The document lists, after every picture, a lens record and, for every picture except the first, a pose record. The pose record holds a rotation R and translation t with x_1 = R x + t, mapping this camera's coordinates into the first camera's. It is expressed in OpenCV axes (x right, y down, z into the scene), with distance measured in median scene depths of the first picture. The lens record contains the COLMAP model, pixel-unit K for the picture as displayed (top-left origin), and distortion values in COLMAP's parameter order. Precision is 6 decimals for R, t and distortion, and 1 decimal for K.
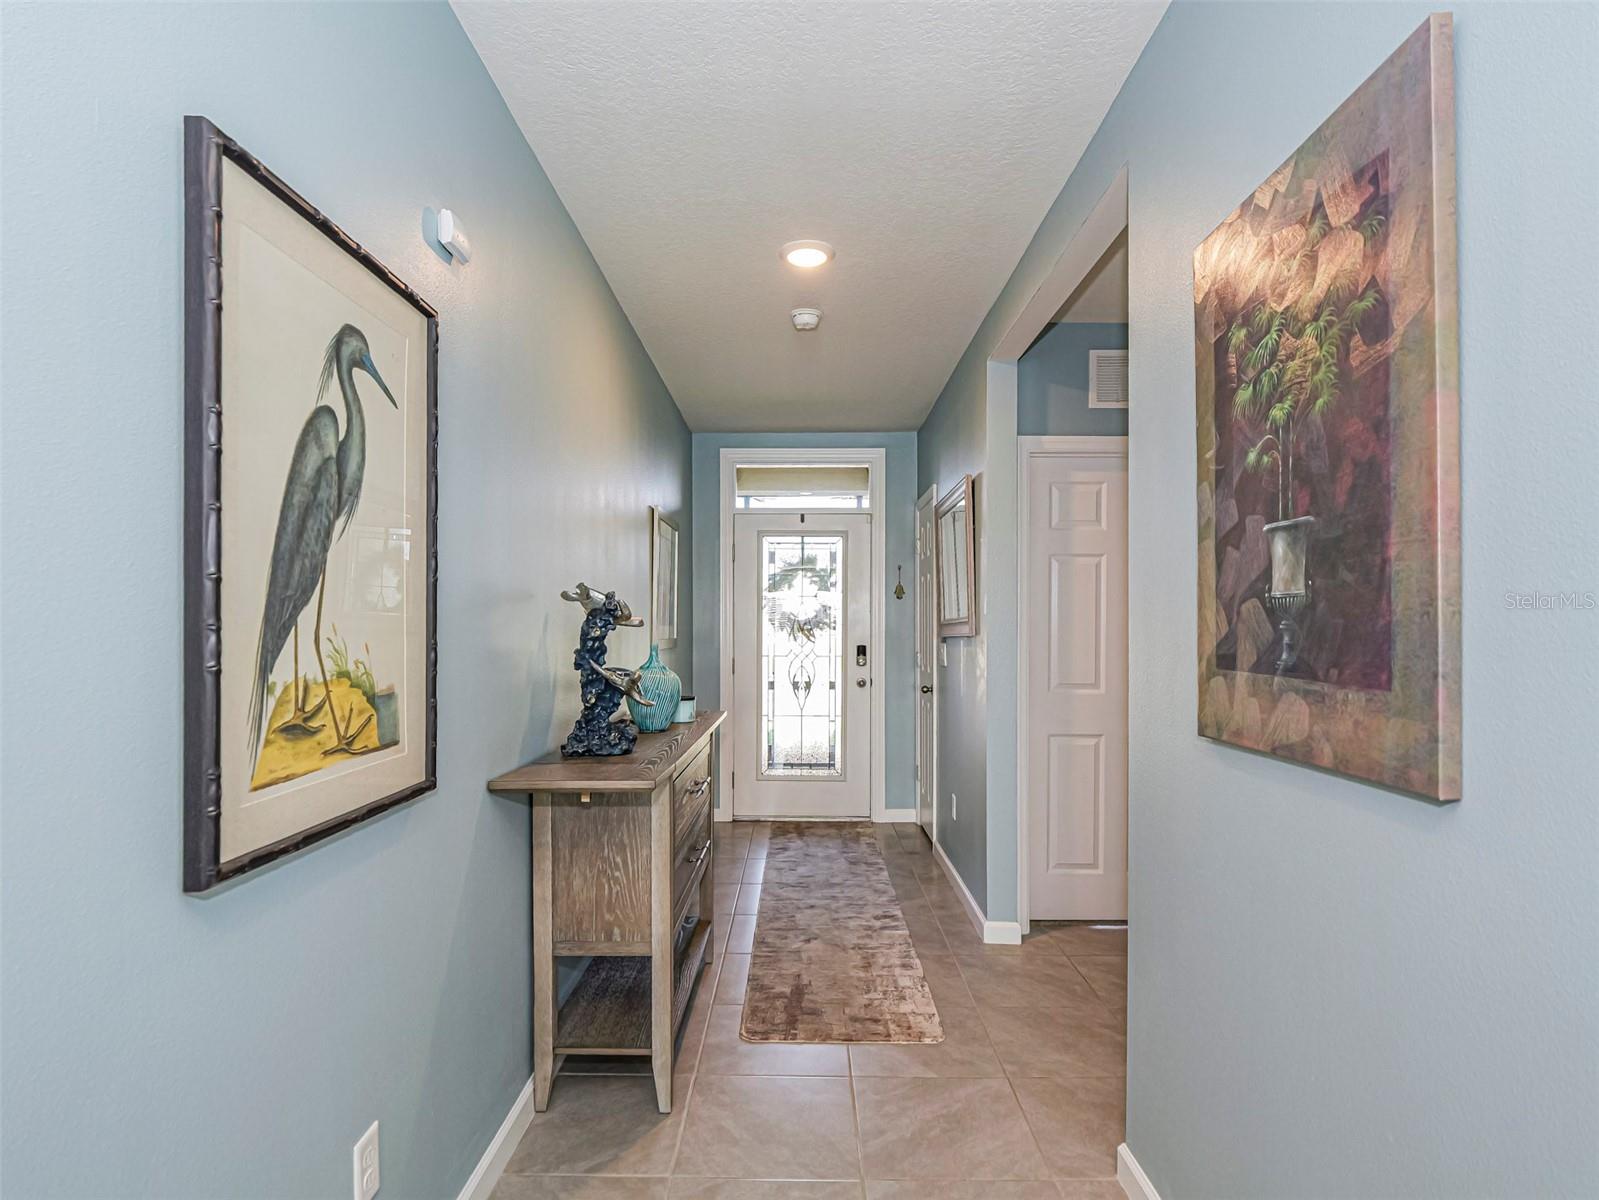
lens RADIAL K [[911.8, 0, 799.5], [0, 911.8, 600.0], [0, 0, 1]] dist [0.000236, -0.000029]
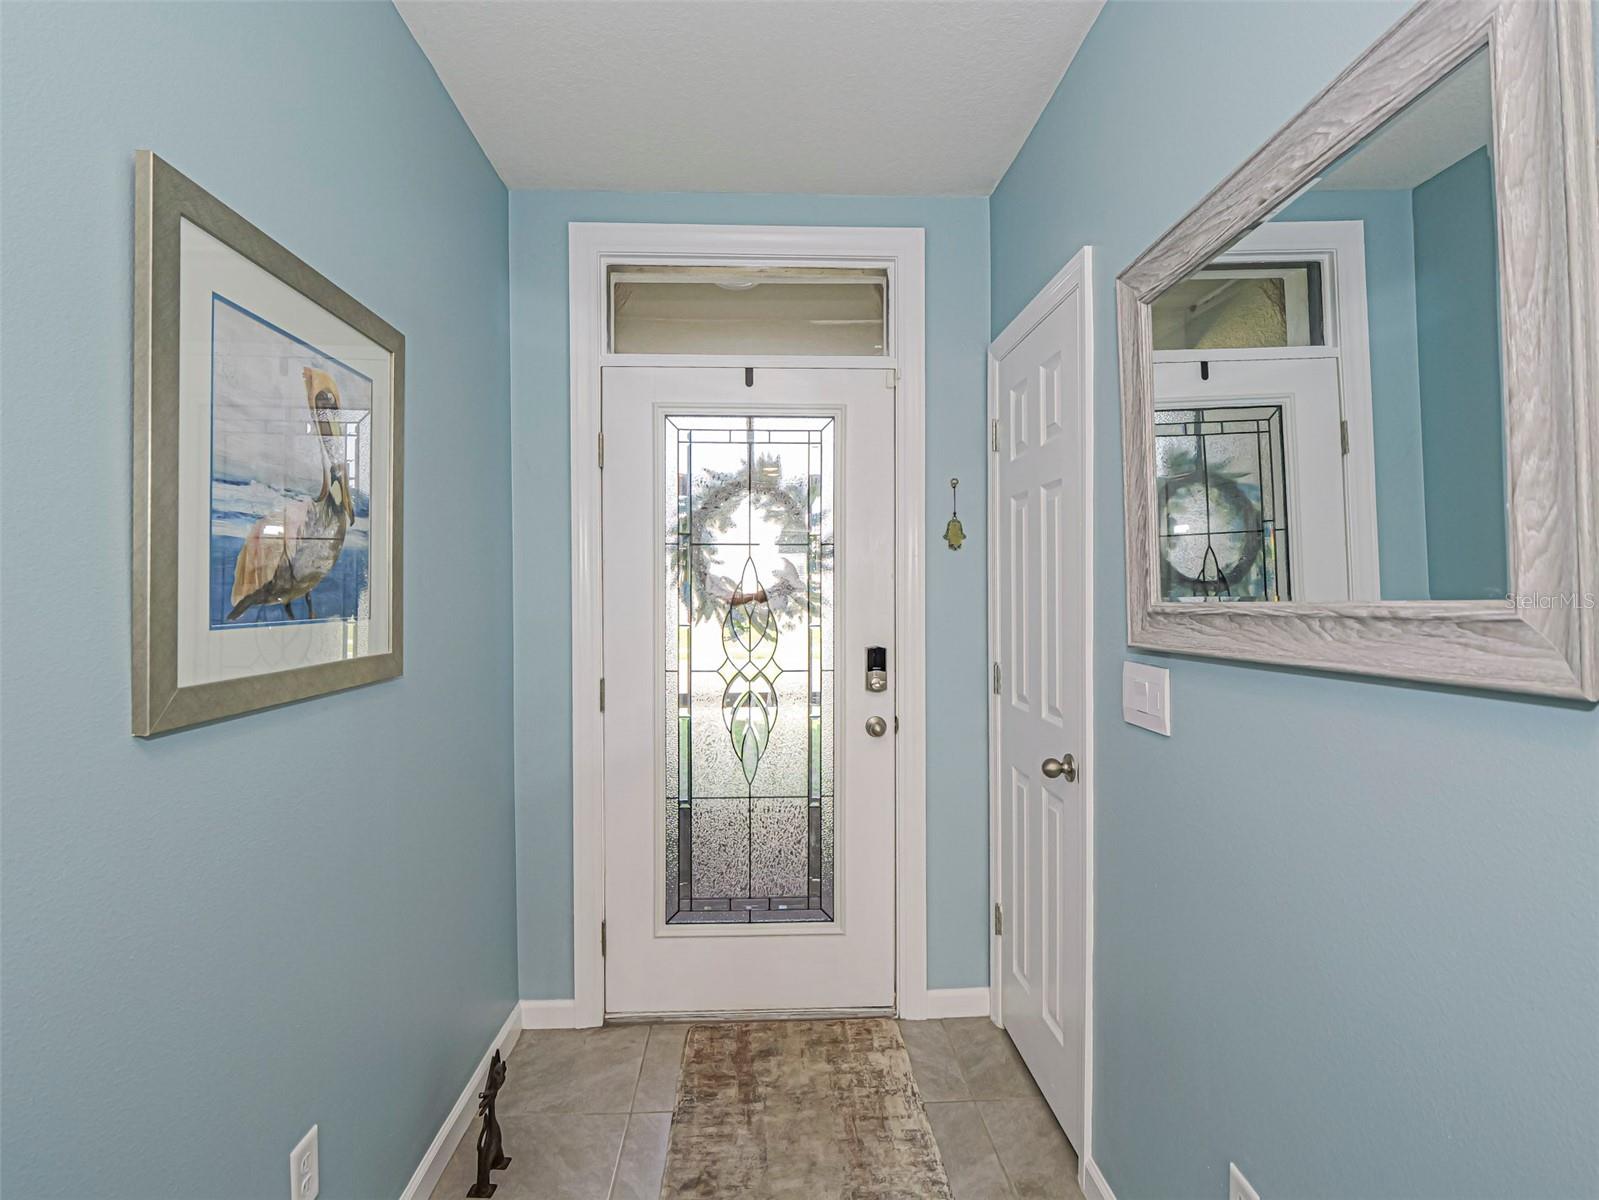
lens RADIAL K [[911.8, 0, 799.5], [0, 911.8, 600.0], [0, 0, 1]] dist [0.000236, -0.000029]
pose [[0.998820, -0.005869, 0.048207, 0.005784], [0.004648, 0.999667, 0.025398, 0.012745], [-0.048340, -0.025144, 0.998514, 0.529734]]
